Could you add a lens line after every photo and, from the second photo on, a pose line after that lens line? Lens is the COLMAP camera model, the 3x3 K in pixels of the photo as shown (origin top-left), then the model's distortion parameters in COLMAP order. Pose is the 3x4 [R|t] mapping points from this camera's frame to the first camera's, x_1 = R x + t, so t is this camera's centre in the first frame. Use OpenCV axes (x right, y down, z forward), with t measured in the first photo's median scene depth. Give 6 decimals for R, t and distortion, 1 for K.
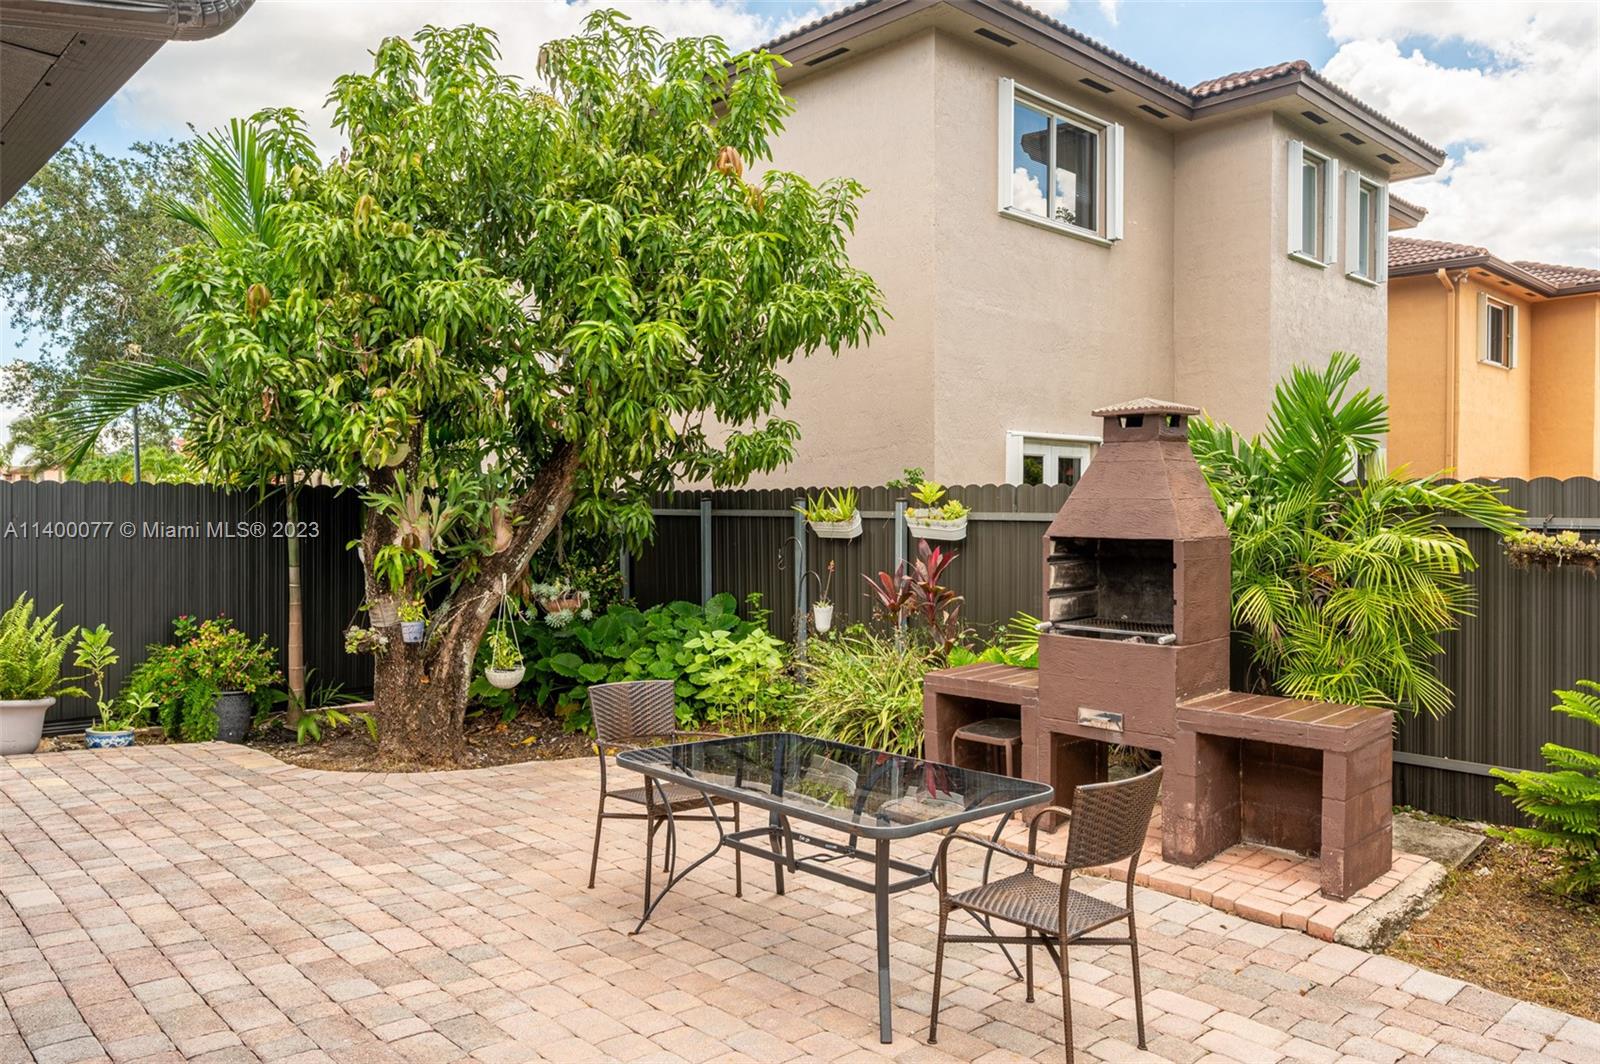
lens RADIAL K [[1146.2, 0, 798.3], [0, 1146.2, 523.0], [0, 0, 1]] dist [0.001878, -0.002202]
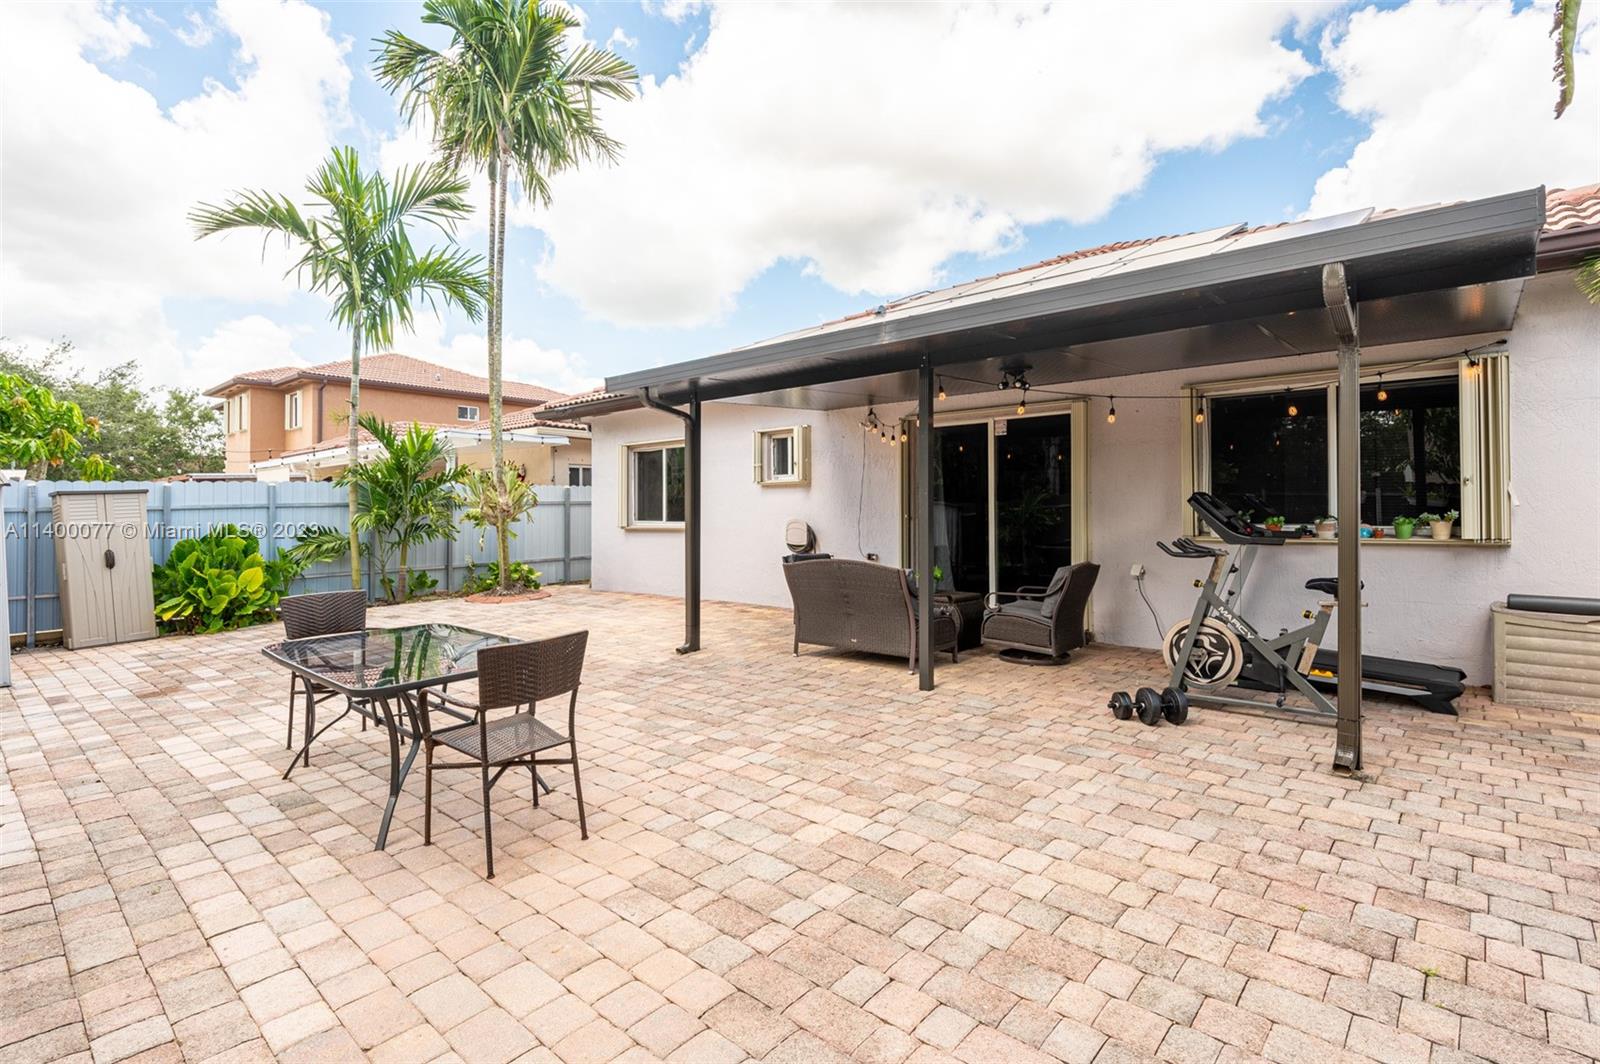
lens RADIAL K [[772.8, 0, 798.1], [0, 772.8, 508.7], [0, 0, 1]] dist [-0.000839, 0.000181]
pose [[-0.996531, 0.003375, -0.083160, -0.196348], [0.002722, 0.999965, 0.007967, 0.024790], [0.083184, 0.007713, -0.996504, 1.066832]]
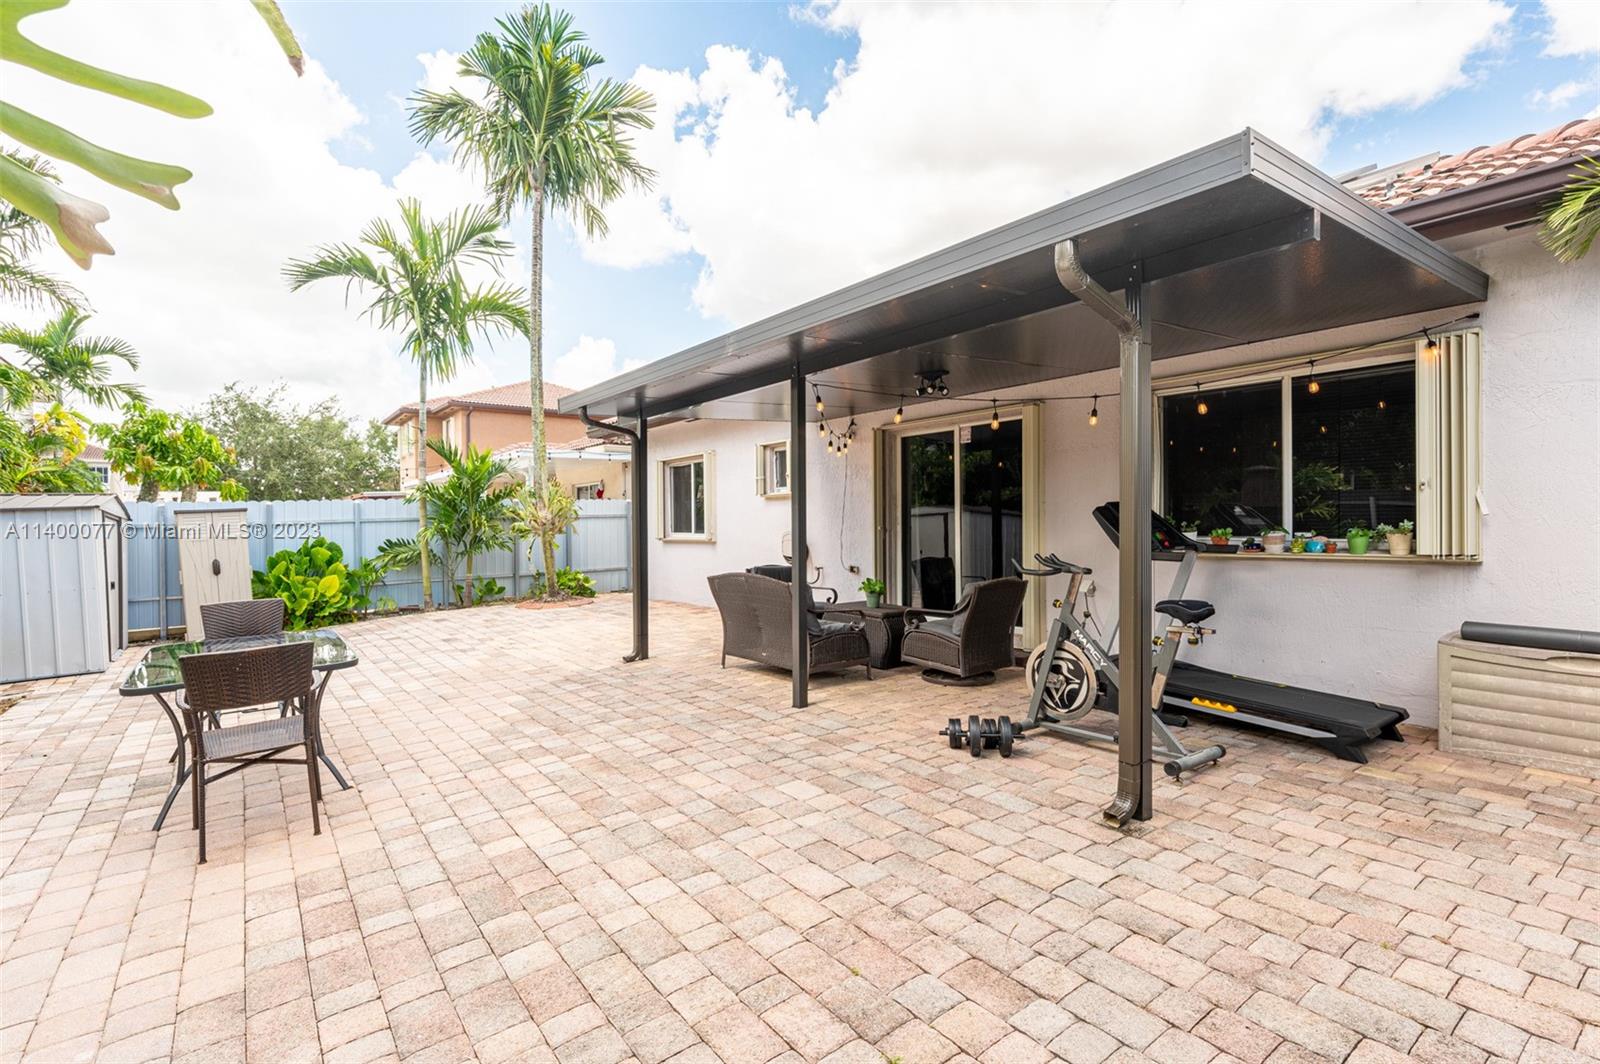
lens RADIAL K [[756.5, 0, 800.0], [0, 756.5, 532.0], [0, 0, 1]] dist [-0.001216, -0.000073]
pose [[-0.993630, 0.008457, 0.112374, -0.444618], [0.011334, 0.999624, 0.024984, 0.022585], [-0.112120, 0.026099, -0.993352, 1.043800]]
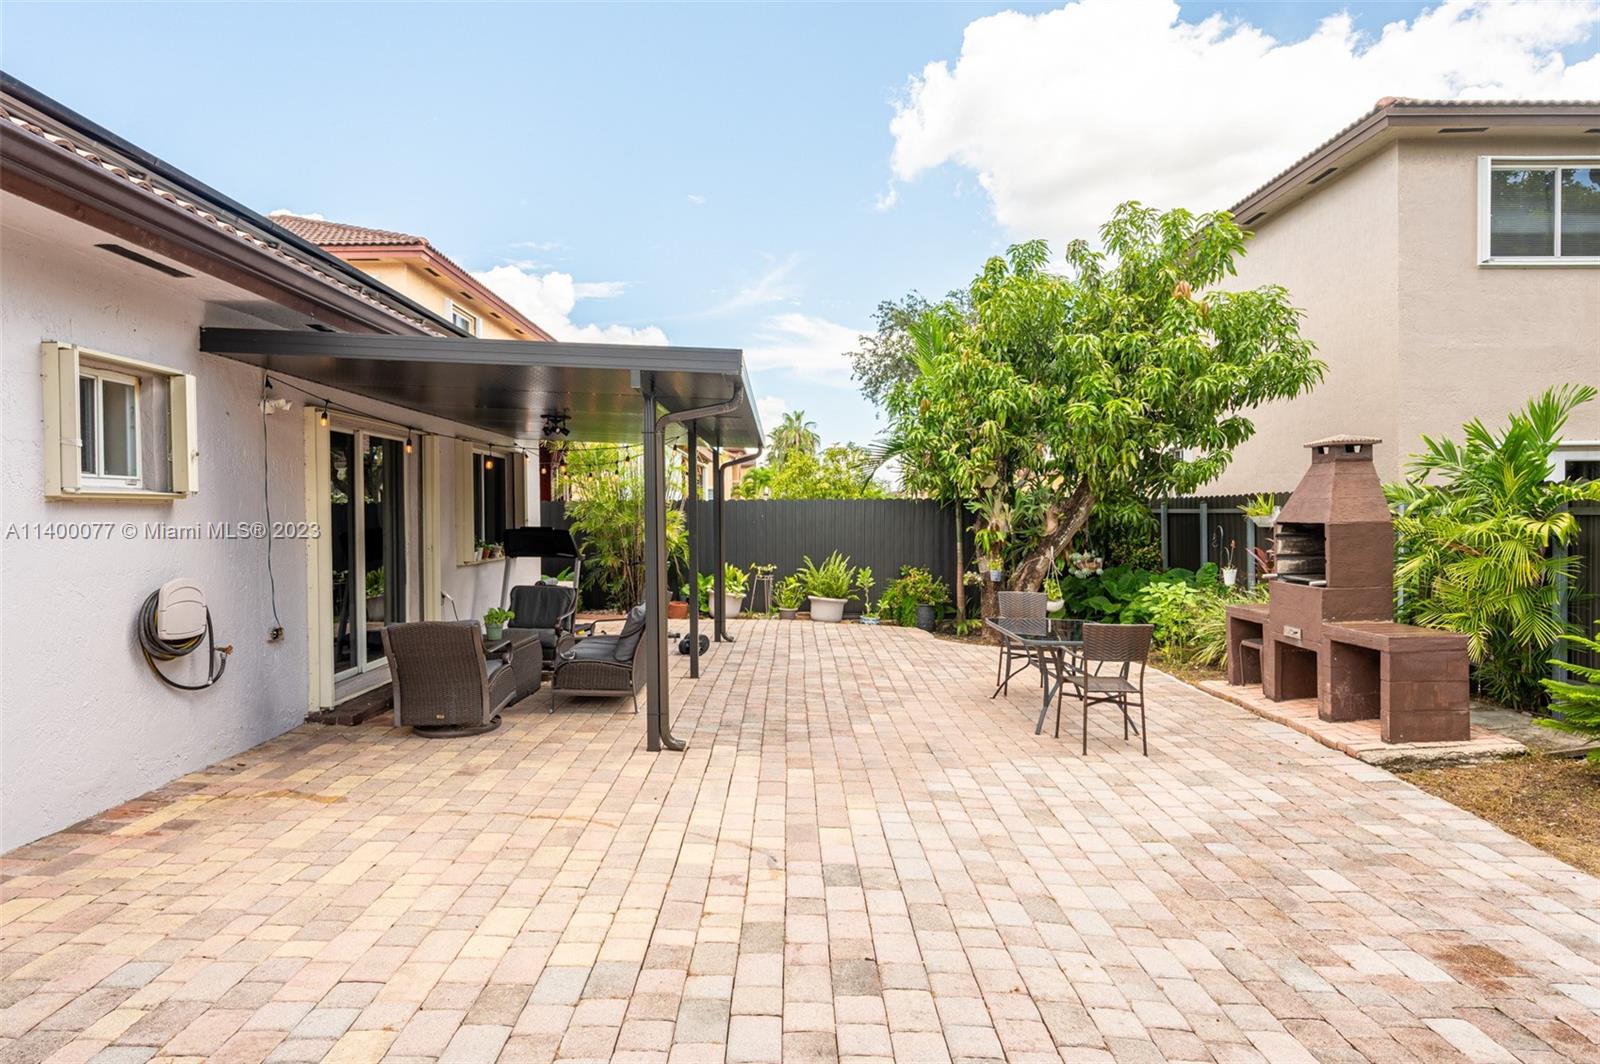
lens RADIAL K [[906.5, 0, 802.0], [0, 906.5, 518.6], [0, 0, 1]] dist [-0.002251, 0.000155]
pose [[0.735900, -0.003677, -0.677080, 0.445010], [-0.000450, 0.999982, -0.005920, 0.010850], [0.677090, 0.004662, 0.735885, -0.313378]]
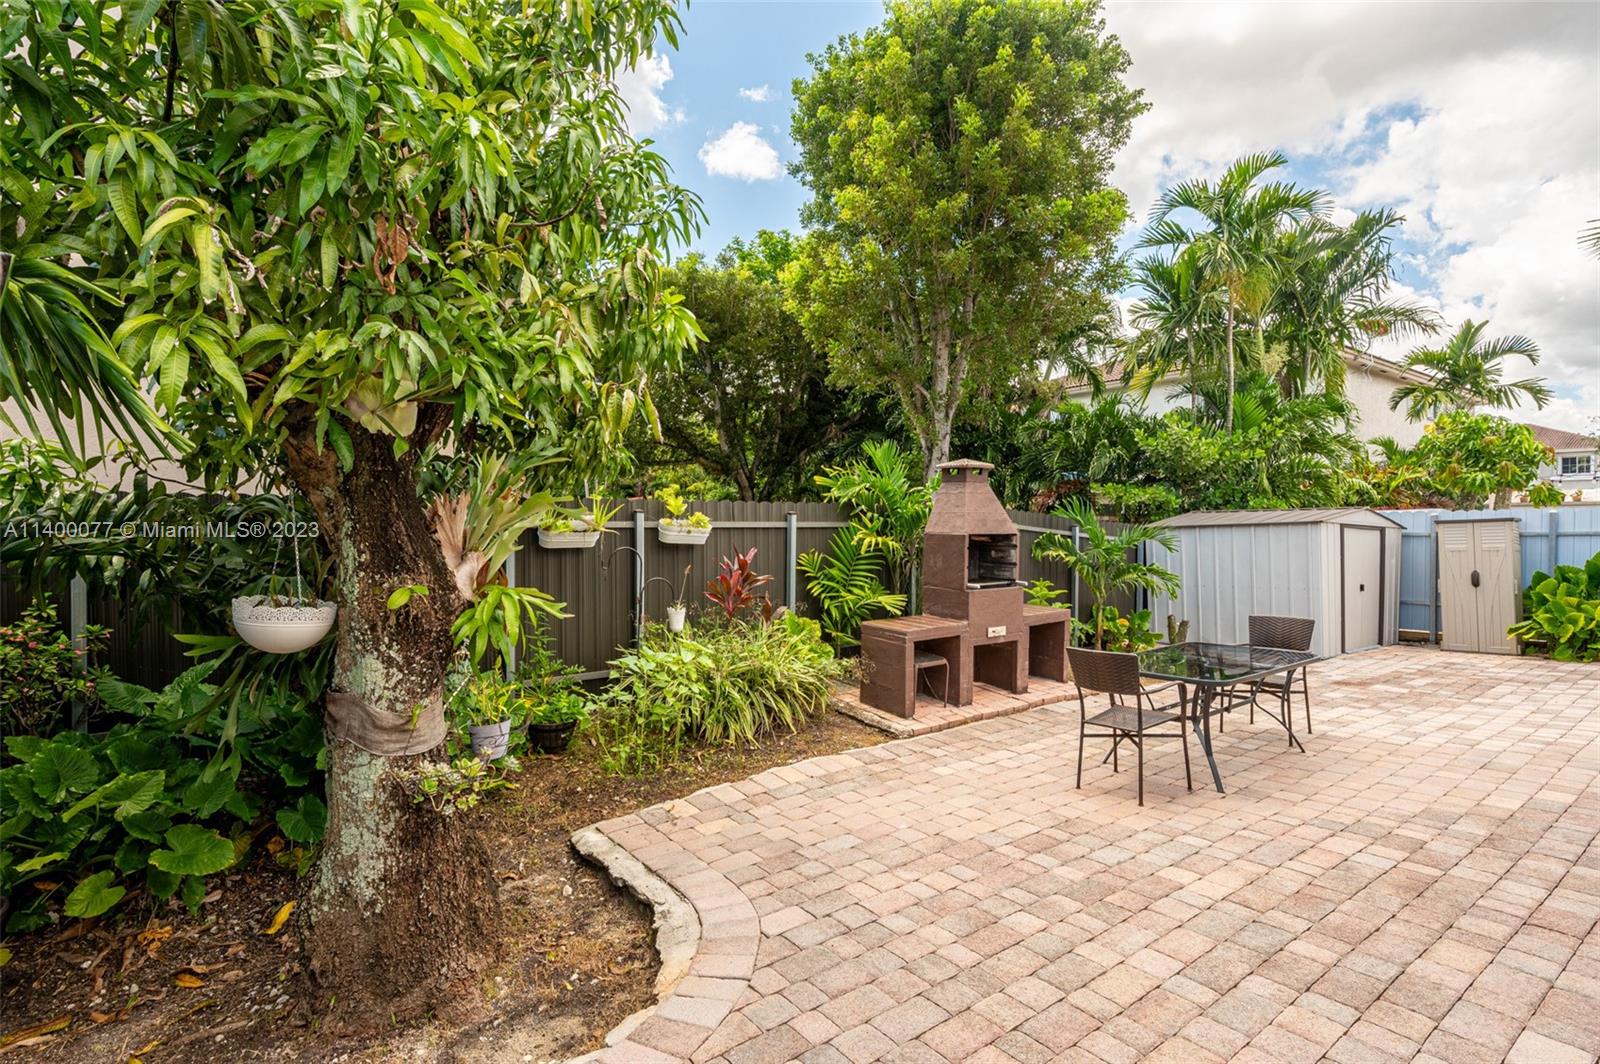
lens RADIAL K [[752.9, 0, 796.2], [0, 752.9, 530.1], [0, 0, 1]] dist [0.000444, 0.000639]
pose [[0.127068, -0.013178, 0.991807, -0.699716], [0.015113, 0.999821, 0.011348, -0.009333], [-0.991779, 0.013548, 0.127244, 0.824495]]
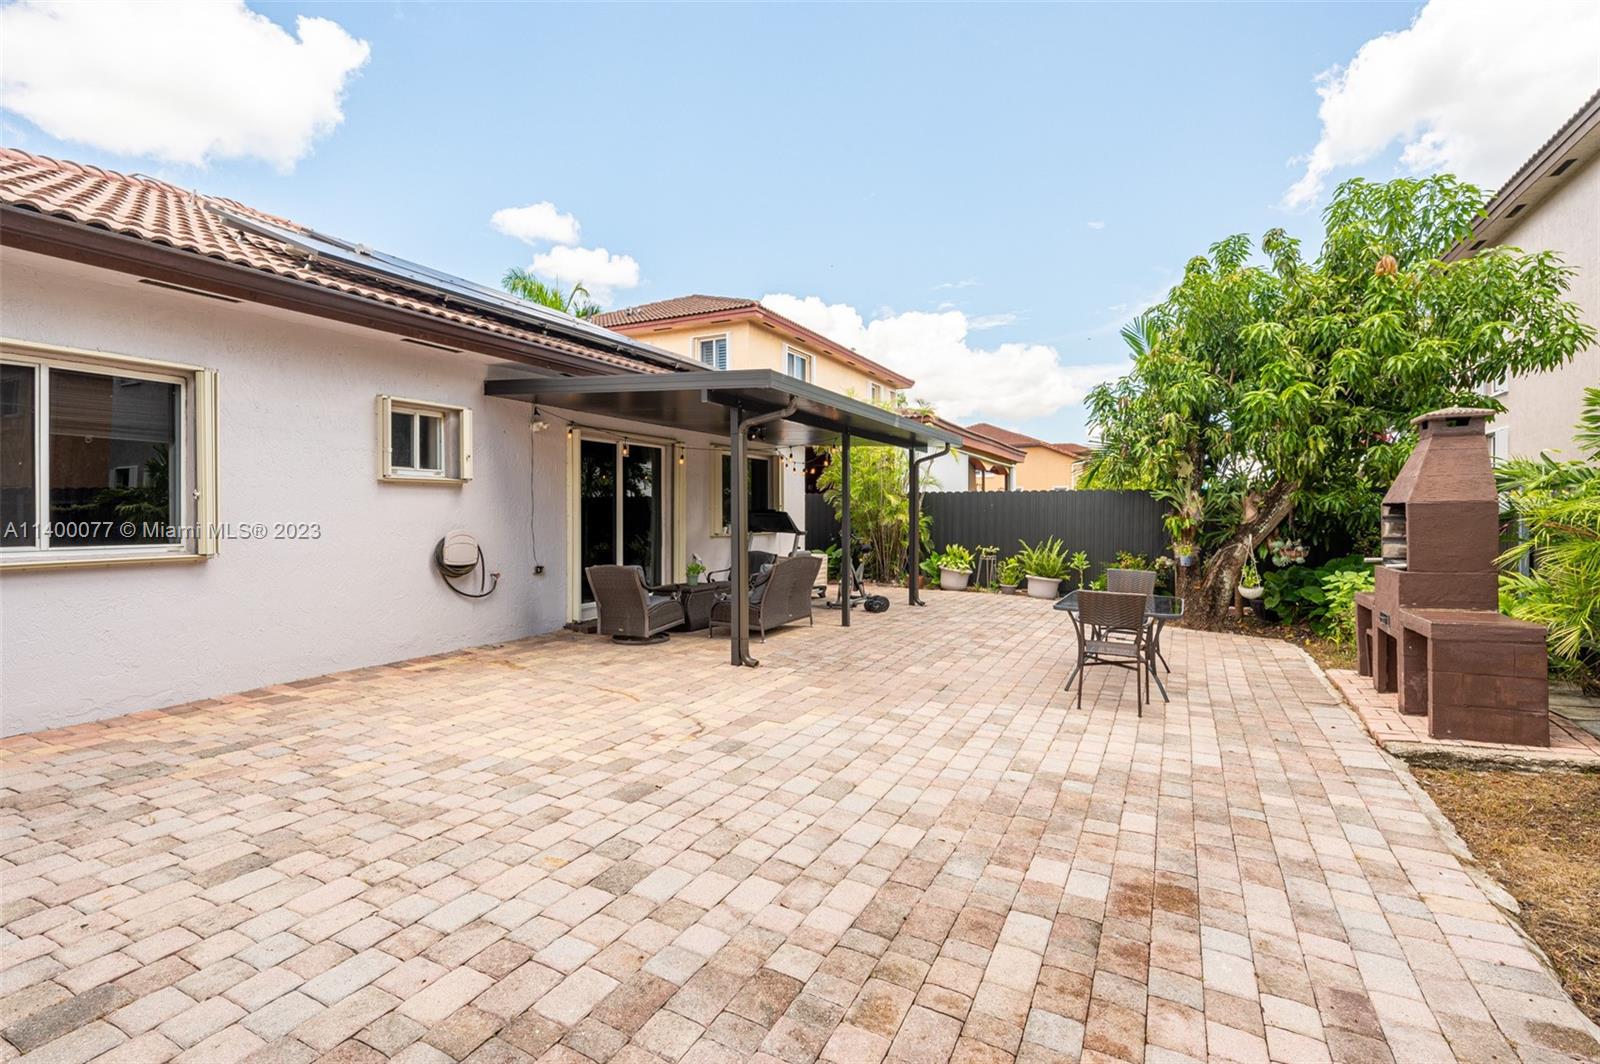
lens RADIAL K [[772.8, 0, 798.1], [0, 772.8, 508.7], [0, 0, 1]] dist [-0.000839, 0.000181]
pose [[0.346447, -0.007506, -0.938040, 0.692993], [-0.011966, 0.999851, -0.012419, 0.030646], [0.937993, 0.015527, 0.346305, -0.086033]]
